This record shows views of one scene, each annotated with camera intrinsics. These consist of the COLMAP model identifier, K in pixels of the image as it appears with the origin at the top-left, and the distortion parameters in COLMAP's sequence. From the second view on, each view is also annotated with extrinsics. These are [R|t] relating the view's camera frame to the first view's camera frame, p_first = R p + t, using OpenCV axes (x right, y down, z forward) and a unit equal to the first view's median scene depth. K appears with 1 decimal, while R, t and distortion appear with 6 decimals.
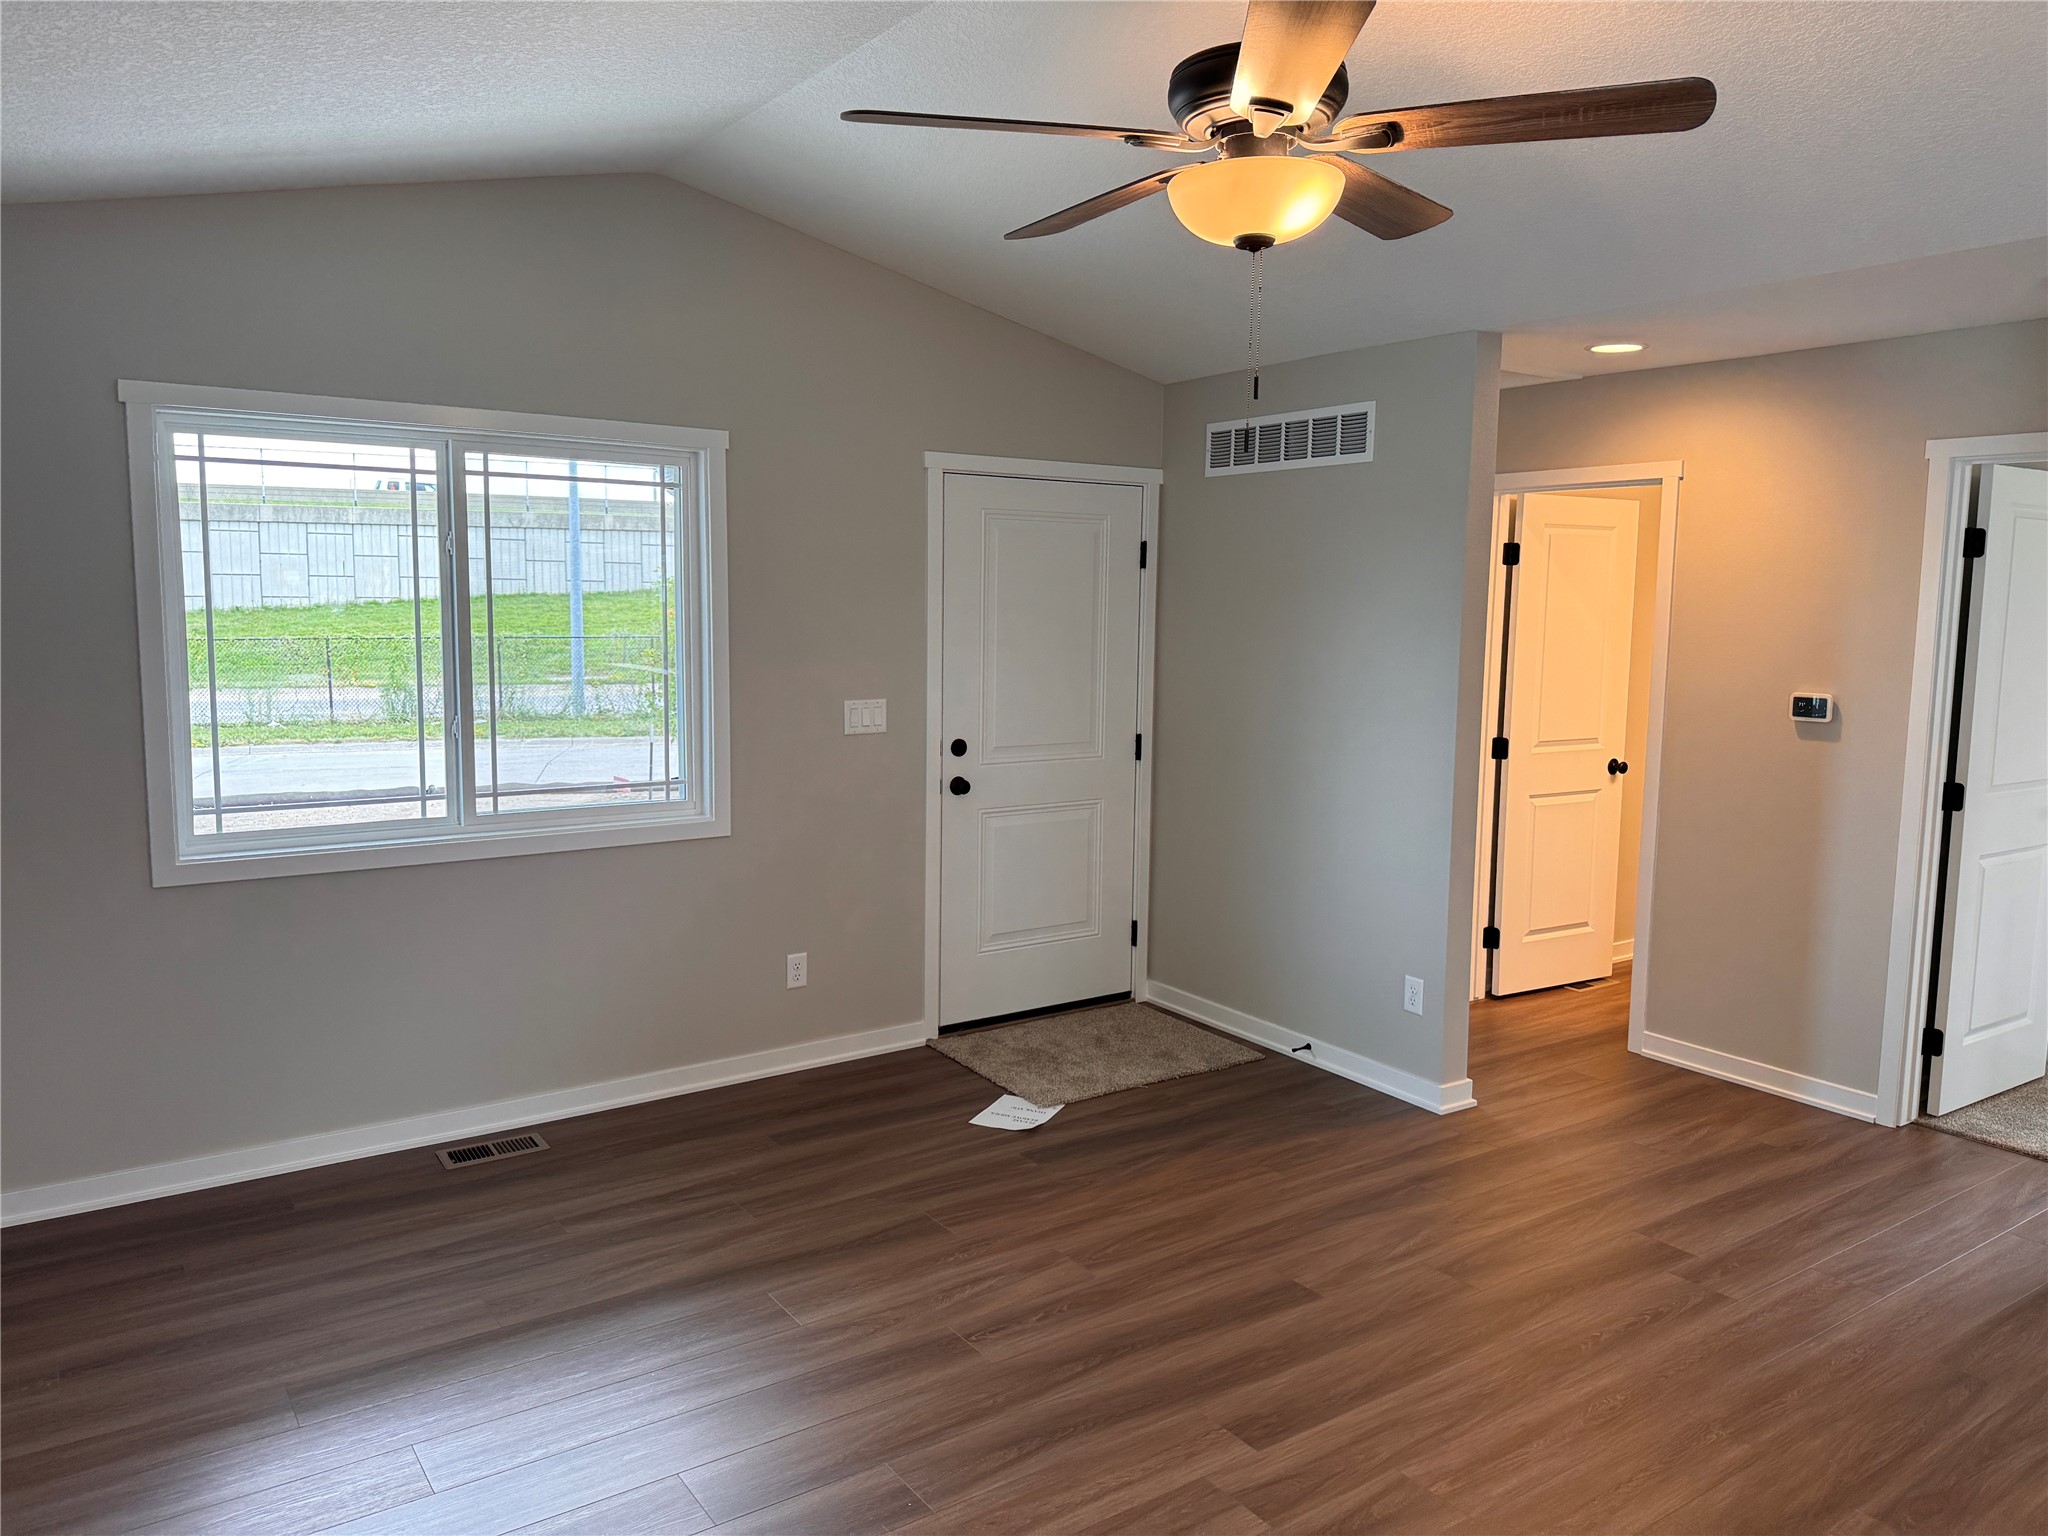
lens RADIAL K [[1427.2, 0, 1018.5], [0, 1427.2, 745.4], [0, 0, 1]] dist [0.130450, -0.201689]
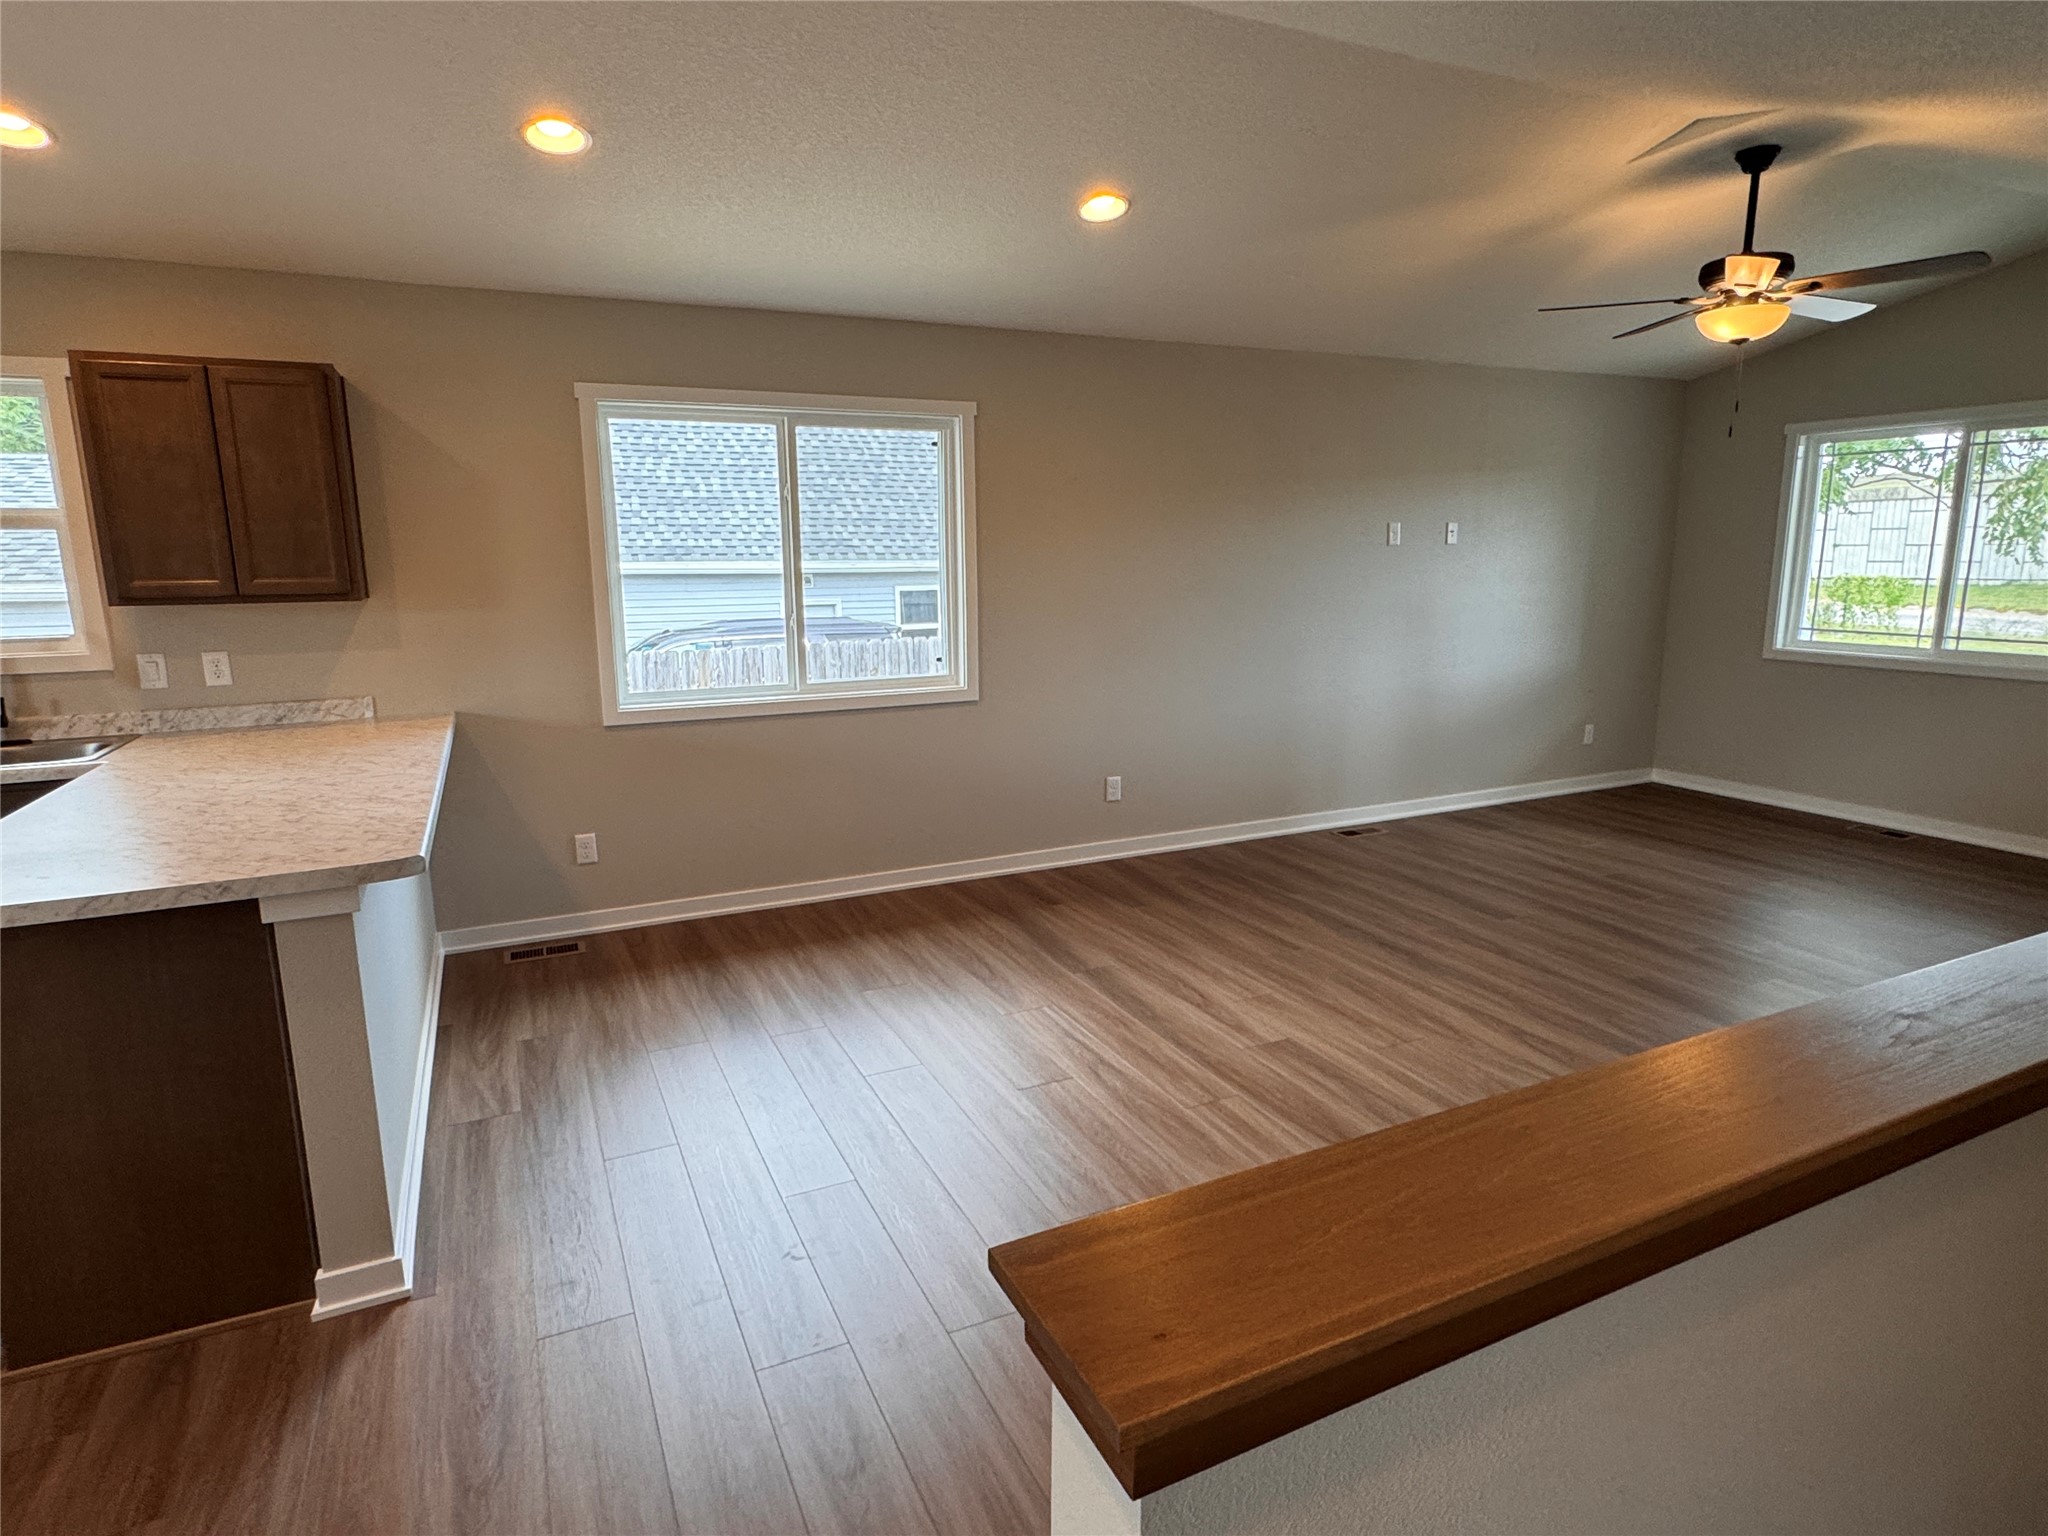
lens RADIAL K [[1128.8, 0, 1020.3], [0, 1128.8, 764.6], [0, 0, 1]] dist [0.000678, 0.001527]
pose [[-0.167763, 0.176214, -0.969951, 1.013201], [-0.093557, 0.976608, 0.193606, 0.022499], [0.981378, 0.123225, -0.147353, 0.131367]]
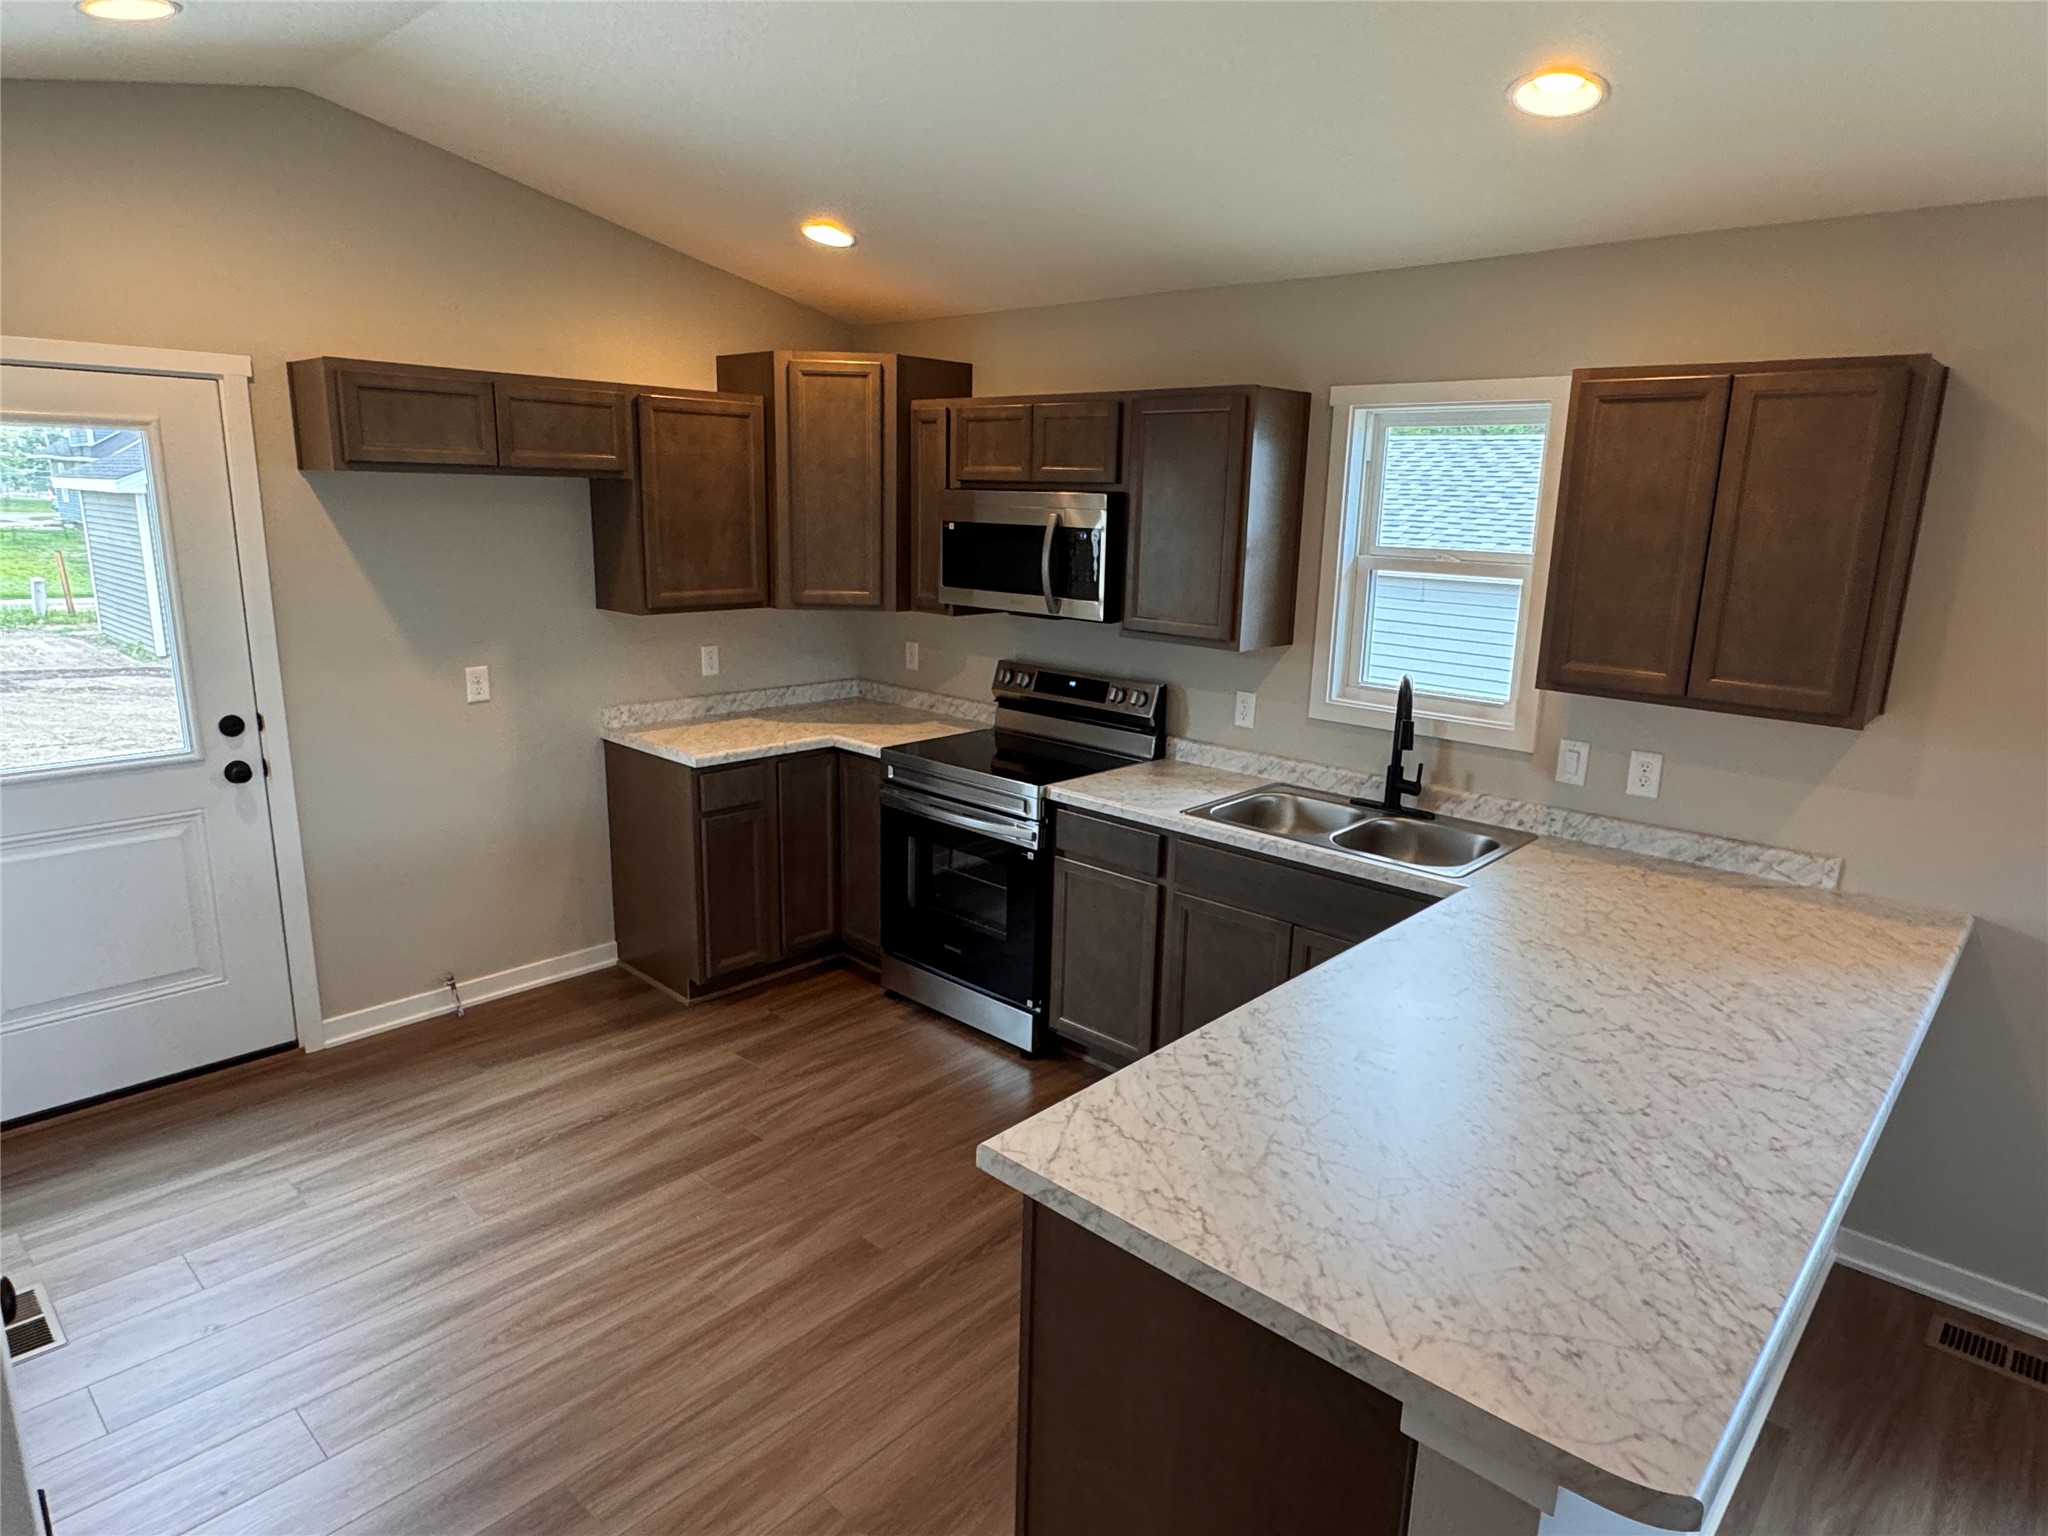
lens RADIAL K [[1192.3, 0, 1024.0], [0, 1192.3, 768.0], [0, 0, 1]] dist [-0.004648, 0.000803]
pose [[-0.975247, 0.013553, -0.220702, 0.781014], [-0.059257, 0.945592, 0.319913, -0.023540], [0.213030, 0.325073, -0.921383, -0.041114]]
